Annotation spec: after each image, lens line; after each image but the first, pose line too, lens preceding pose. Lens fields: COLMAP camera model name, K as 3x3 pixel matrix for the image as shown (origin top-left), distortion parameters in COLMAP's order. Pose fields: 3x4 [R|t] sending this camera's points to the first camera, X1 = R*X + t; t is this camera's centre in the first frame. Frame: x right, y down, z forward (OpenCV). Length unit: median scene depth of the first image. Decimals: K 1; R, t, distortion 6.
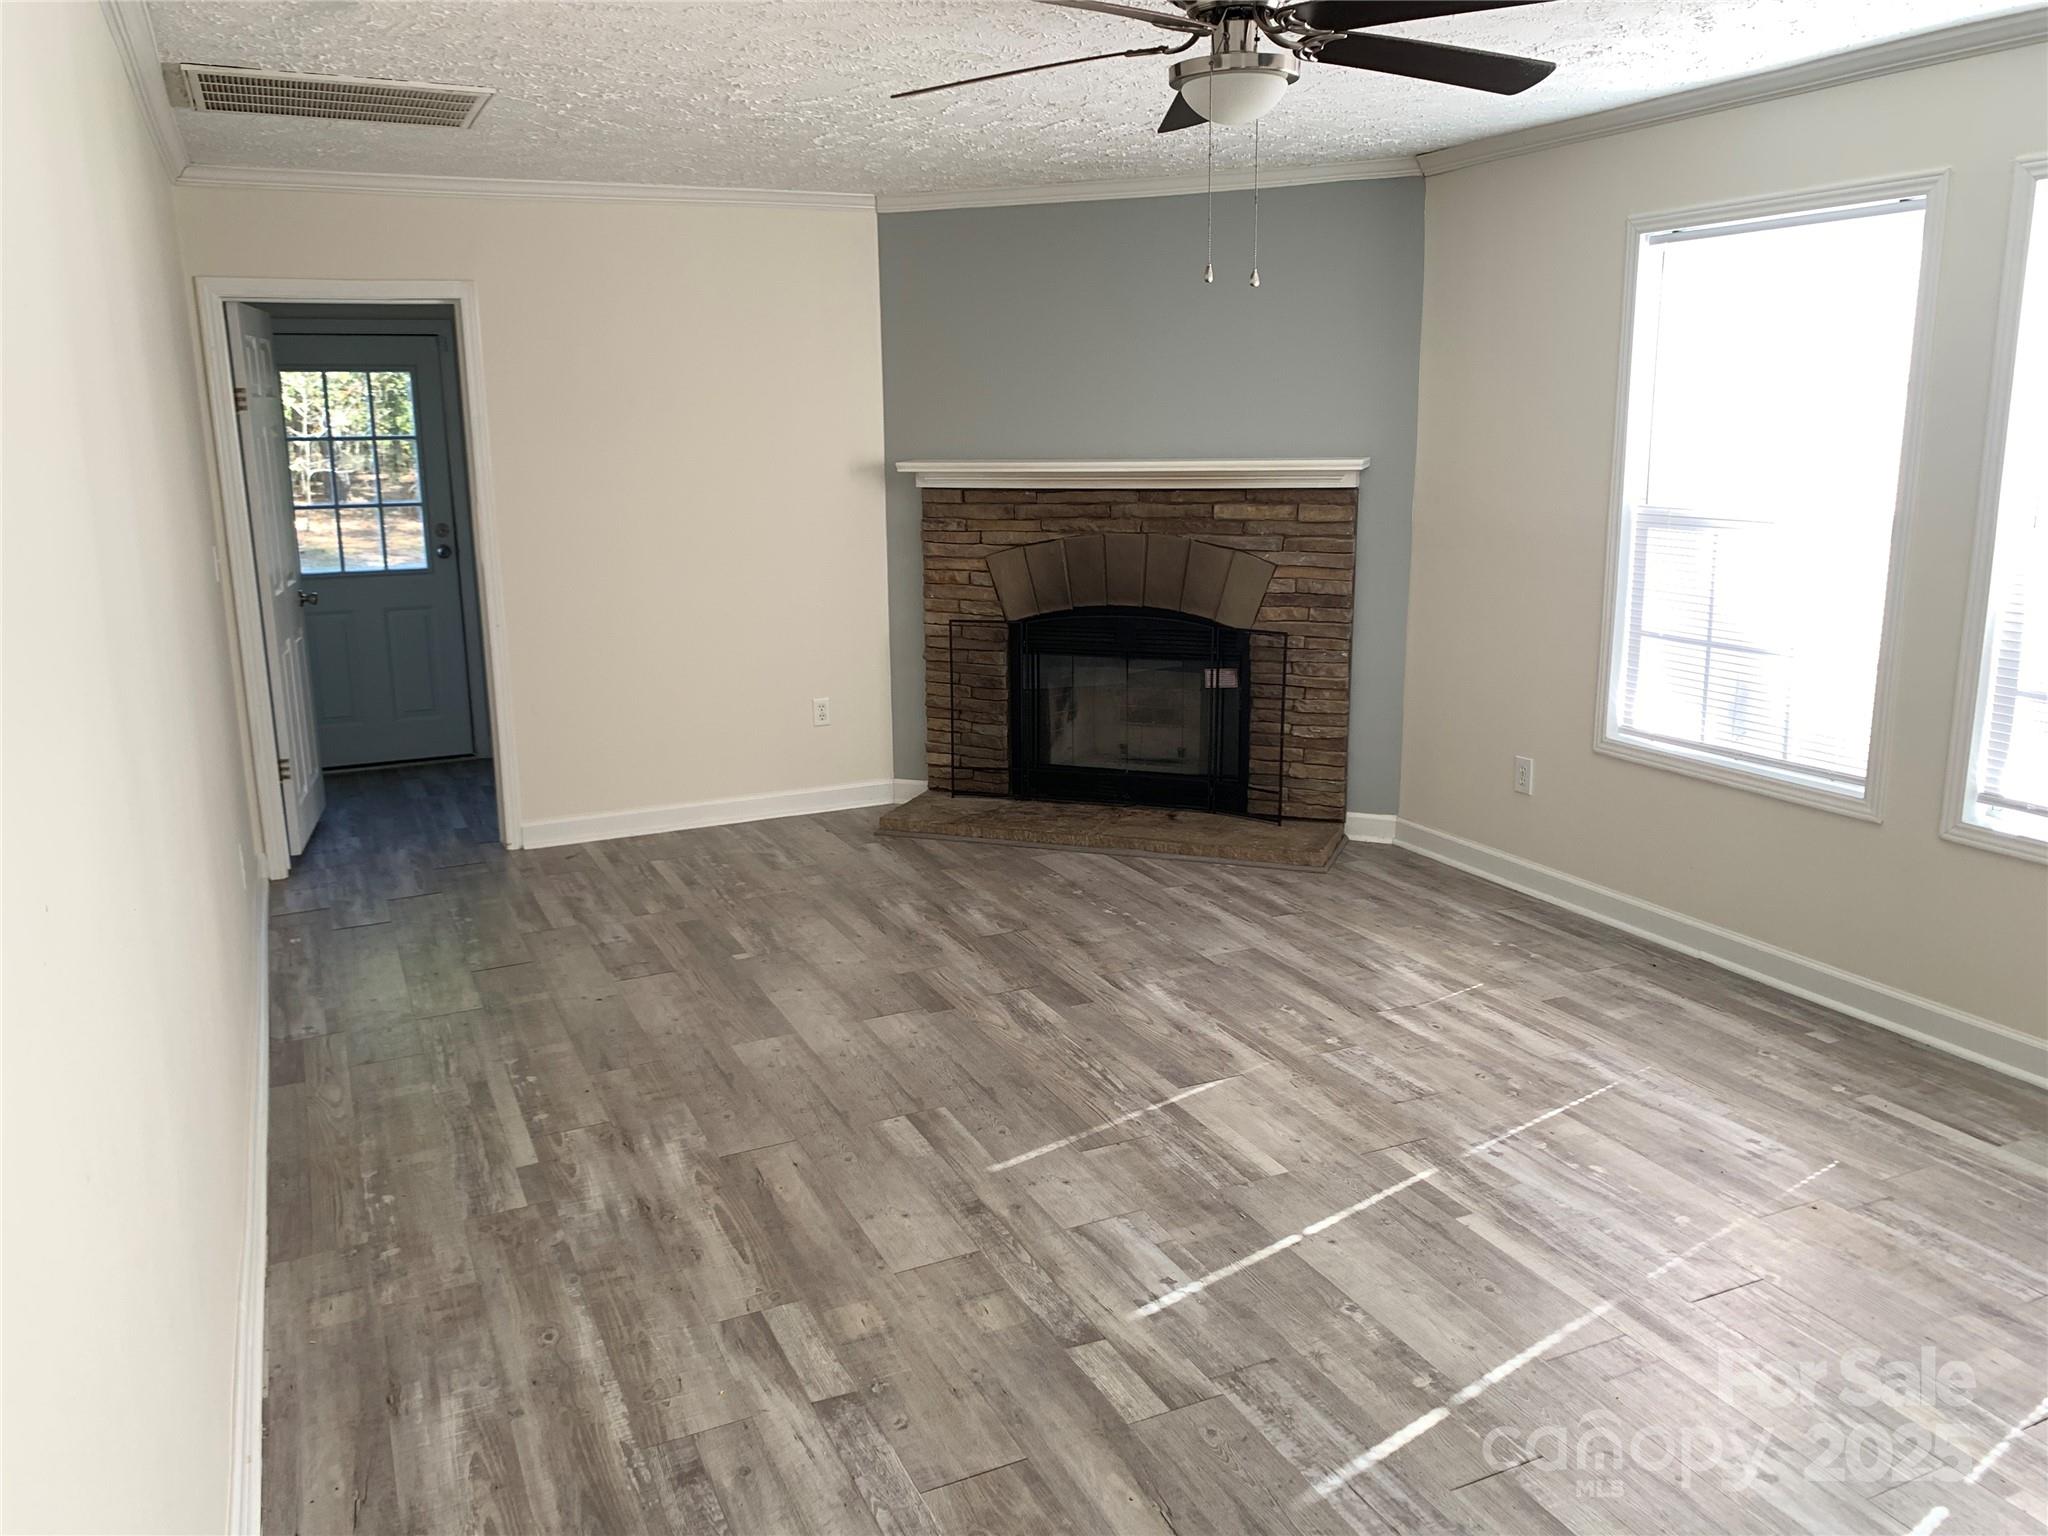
lens RADIAL K [[1573.1, 0, 1024.3], [0, 1573.1, 741.3], [0, 0, 1]] dist [0.042276, -0.011758]
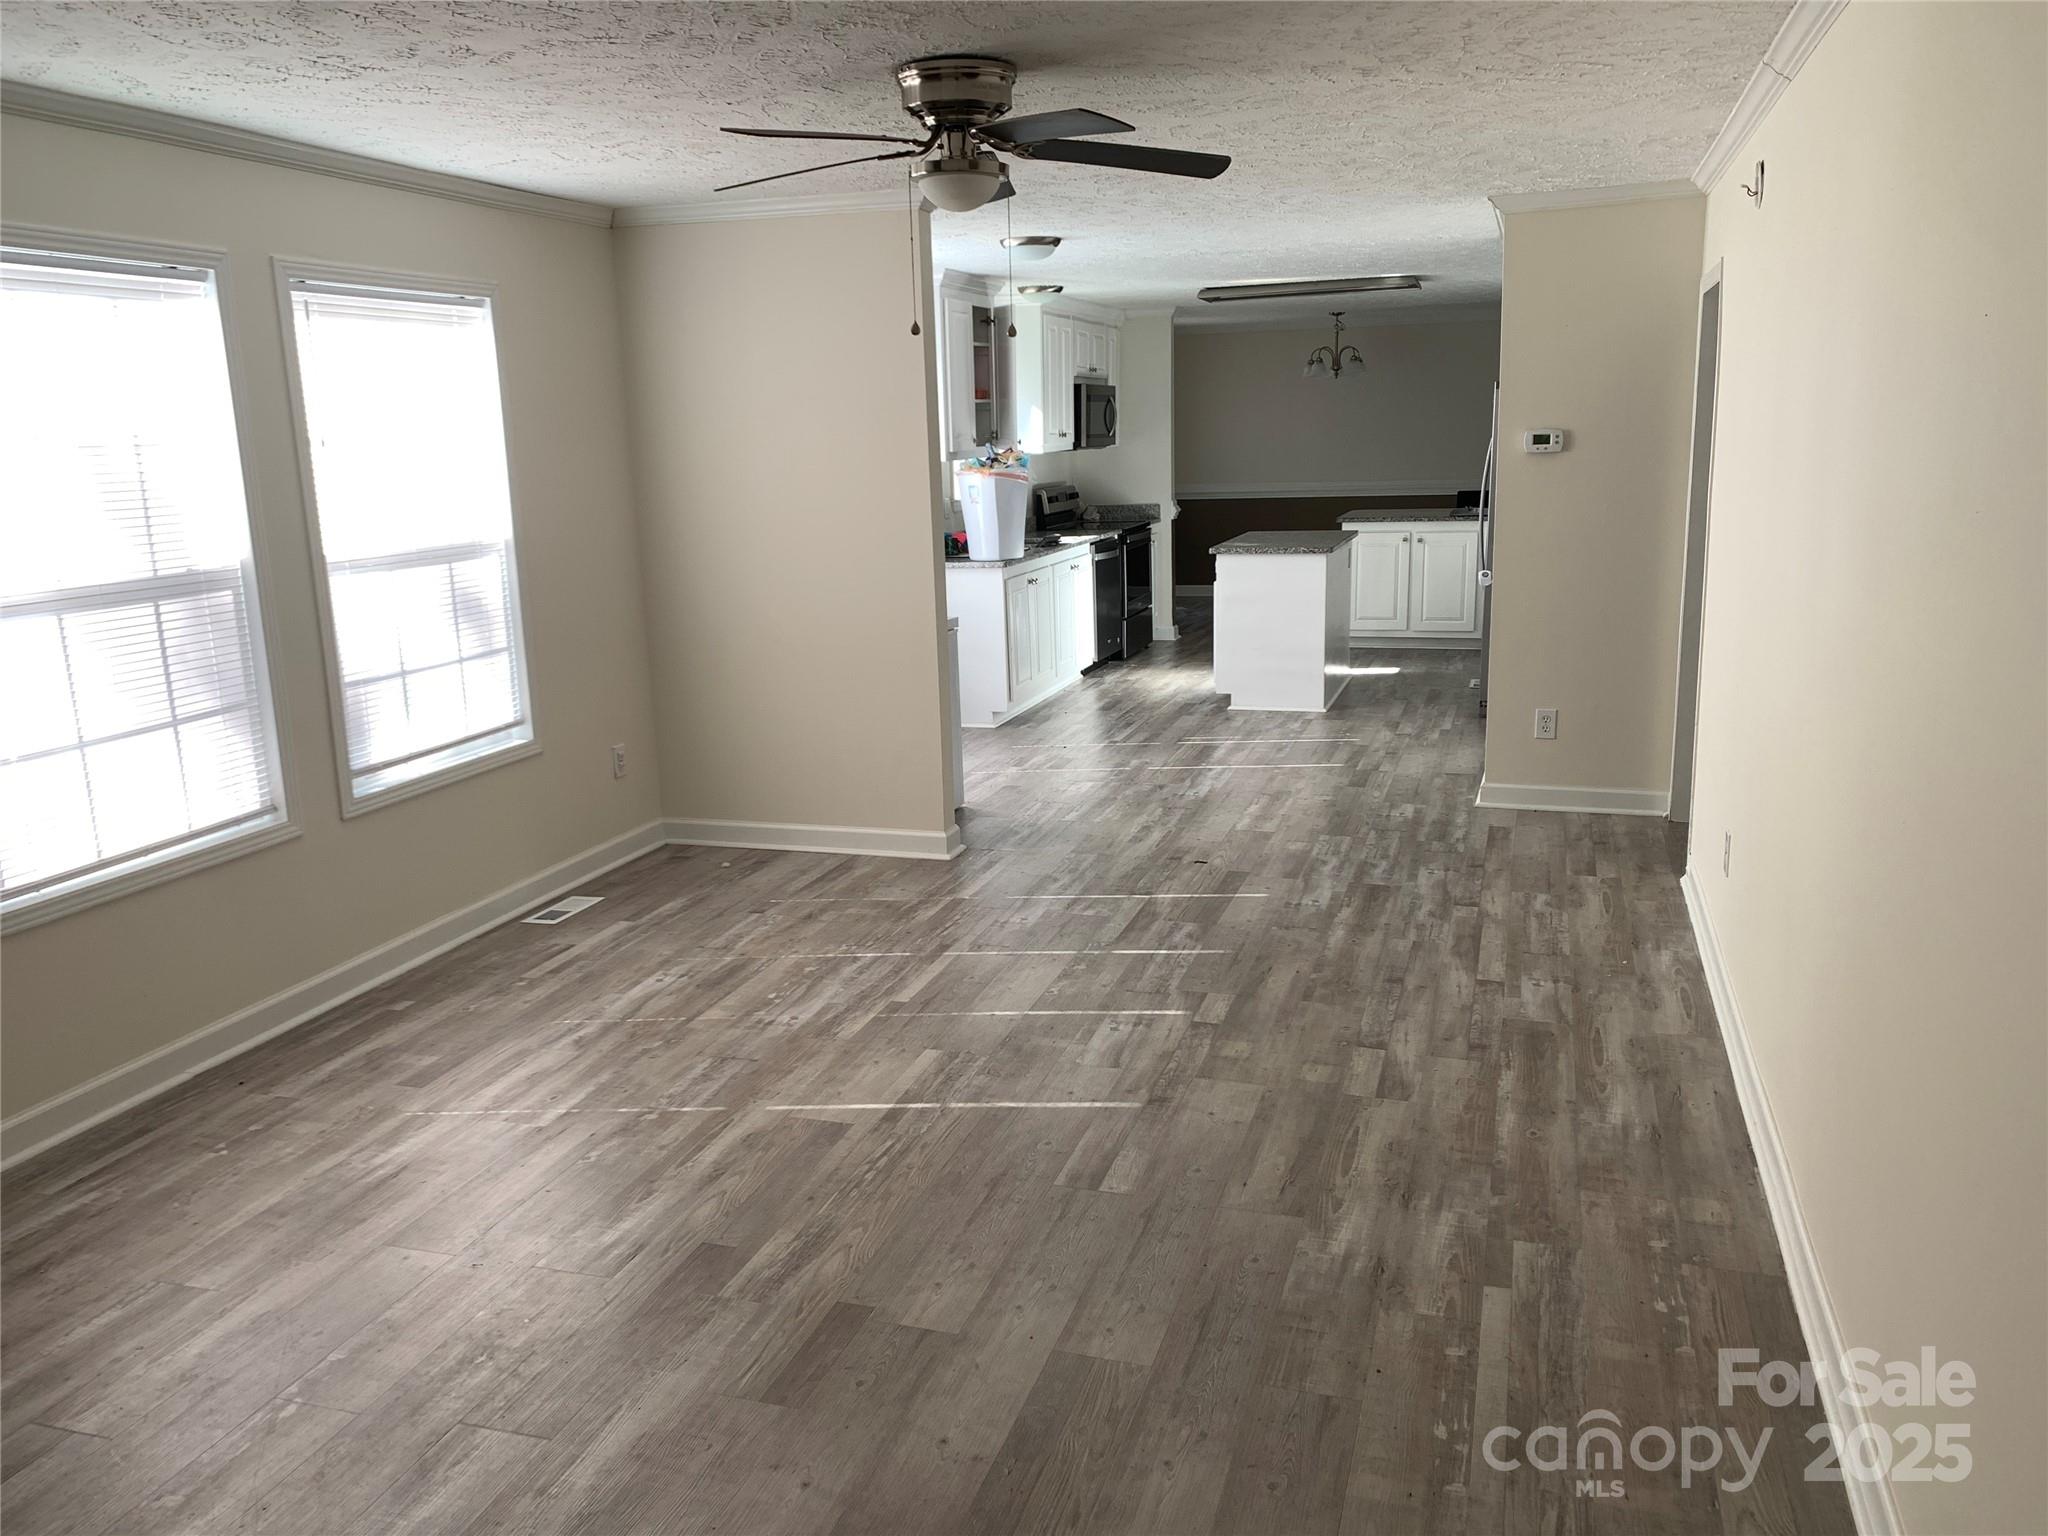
lens RADIAL K [[1560.8, 0, 1024.0], [0, 1560.8, 768.0], [0, 0, 1]] dist [0.118362, -0.209951]
pose [[-0.728751, -0.110287, 0.675839, -0.699524], [0.183379, 0.919468, 0.347780, -0.346661], [-0.659768, 0.377380, -0.649839, 1.678423]]
